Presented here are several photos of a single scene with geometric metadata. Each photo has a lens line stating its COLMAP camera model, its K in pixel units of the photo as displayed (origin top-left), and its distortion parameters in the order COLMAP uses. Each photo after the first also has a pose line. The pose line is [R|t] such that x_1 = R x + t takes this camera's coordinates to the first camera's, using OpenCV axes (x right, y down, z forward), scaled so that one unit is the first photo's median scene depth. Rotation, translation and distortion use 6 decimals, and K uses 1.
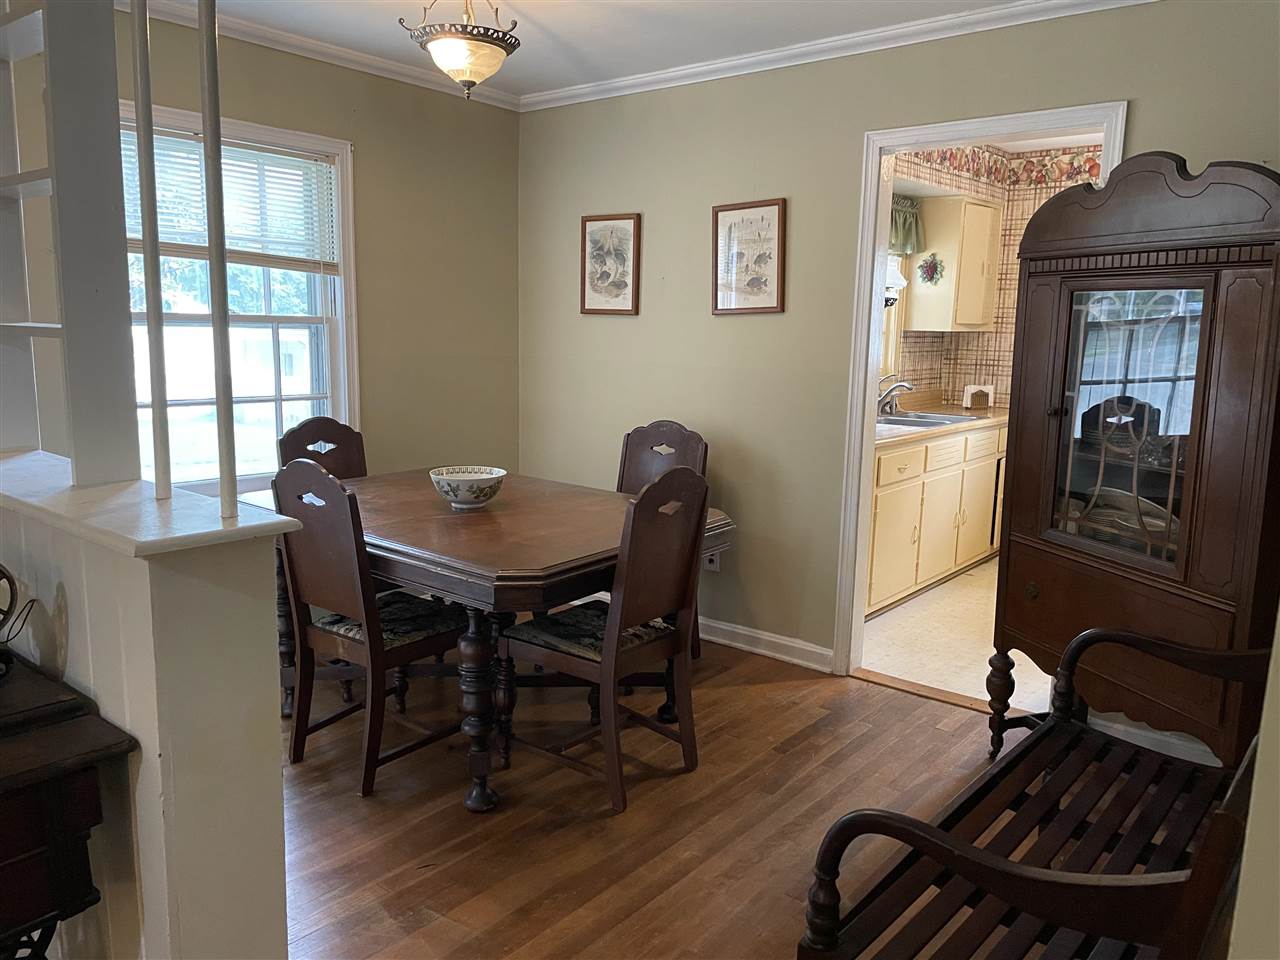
lens RADIAL K [[973.8, 0, 639.3], [0, 973.8, 485.9], [0, 0, 1]] dist [0.059776, -0.000606]
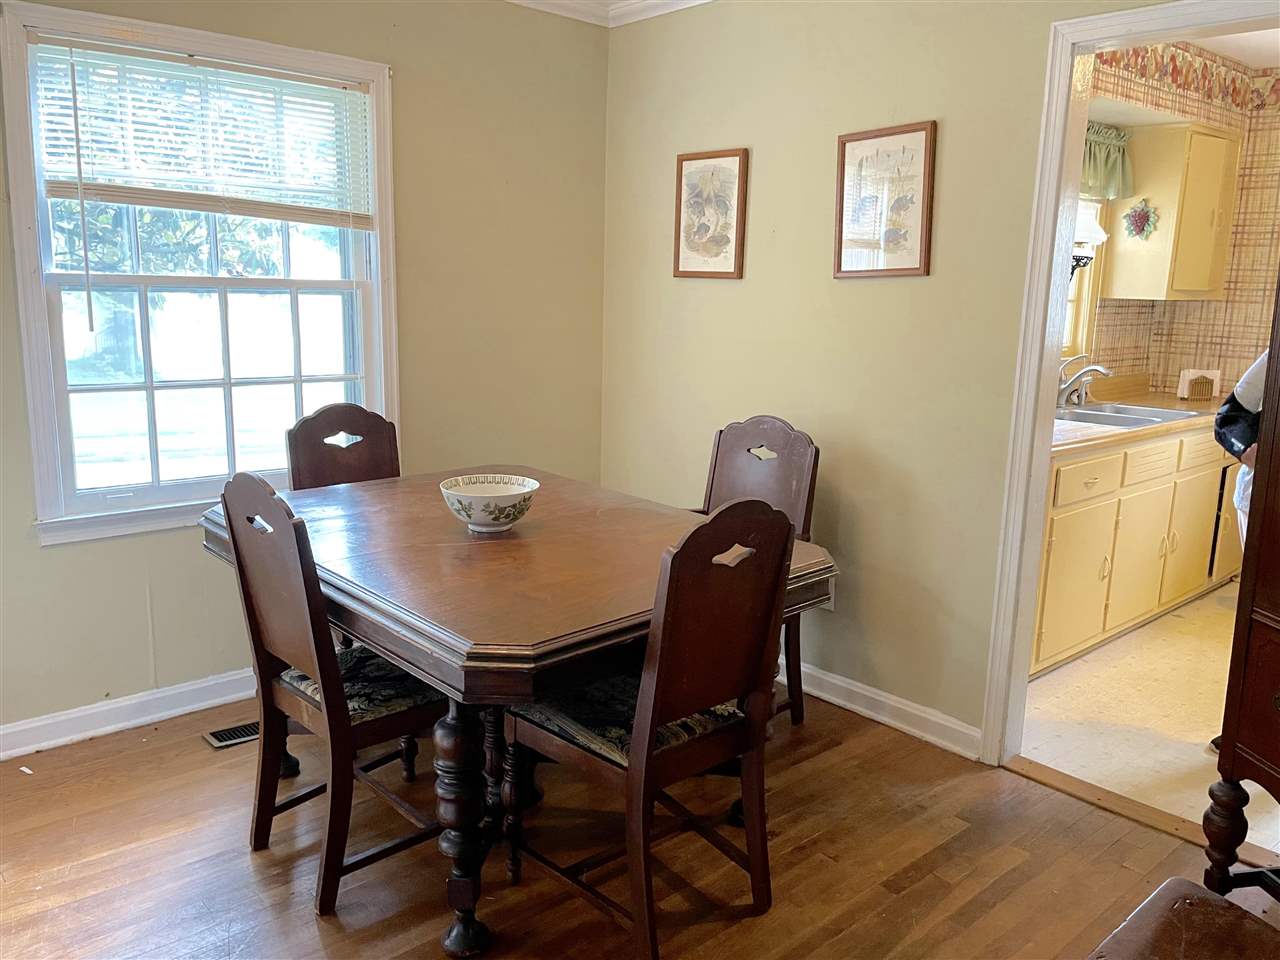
lens RADIAL K [[1019.1, 0, 640.0], [0, 1019.1, 480.0], [0, 0, 1]] dist [0.079680, -0.095164]
pose [[0.987892, 0.032682, -0.151660, 0.053513], [-0.029239, 0.999263, 0.024879, -0.034400], [0.152361, -0.020143, 0.988120, 0.185676]]
